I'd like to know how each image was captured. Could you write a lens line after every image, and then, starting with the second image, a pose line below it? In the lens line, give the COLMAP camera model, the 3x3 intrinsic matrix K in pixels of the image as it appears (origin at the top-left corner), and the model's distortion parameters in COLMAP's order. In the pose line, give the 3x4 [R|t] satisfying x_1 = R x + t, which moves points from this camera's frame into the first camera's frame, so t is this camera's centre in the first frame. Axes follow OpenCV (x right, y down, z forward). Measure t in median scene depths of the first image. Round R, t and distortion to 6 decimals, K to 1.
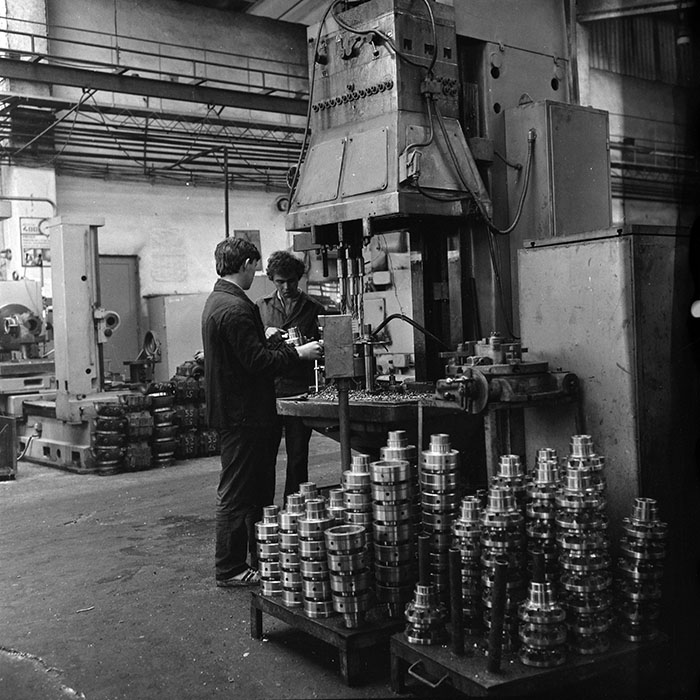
lens RADIAL K [[985.9, 0, 355.0], [0, 985.9, 342.4], [0, 0, 1]] dist [0.036901, 0.000000]
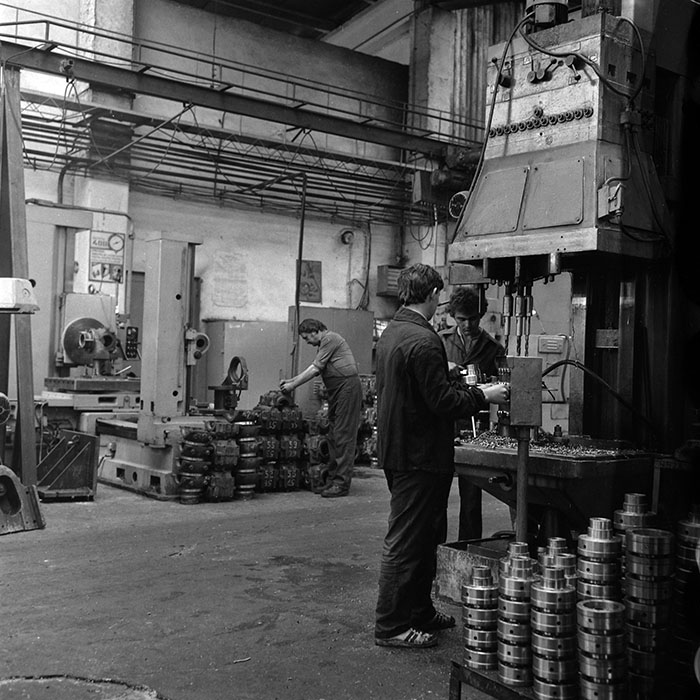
lens RADIAL K [[985.9, 0, 344.2], [0, 985.9, 354.3], [0, 0, 1]] dist [0.036901, 0.000000]
pose [[0.996859, 0.076376, -0.020964, -0.092604], [-0.076909, 0.996701, -0.025938, 0.003664], [0.018913, 0.027469, 0.999444, 0.046264]]
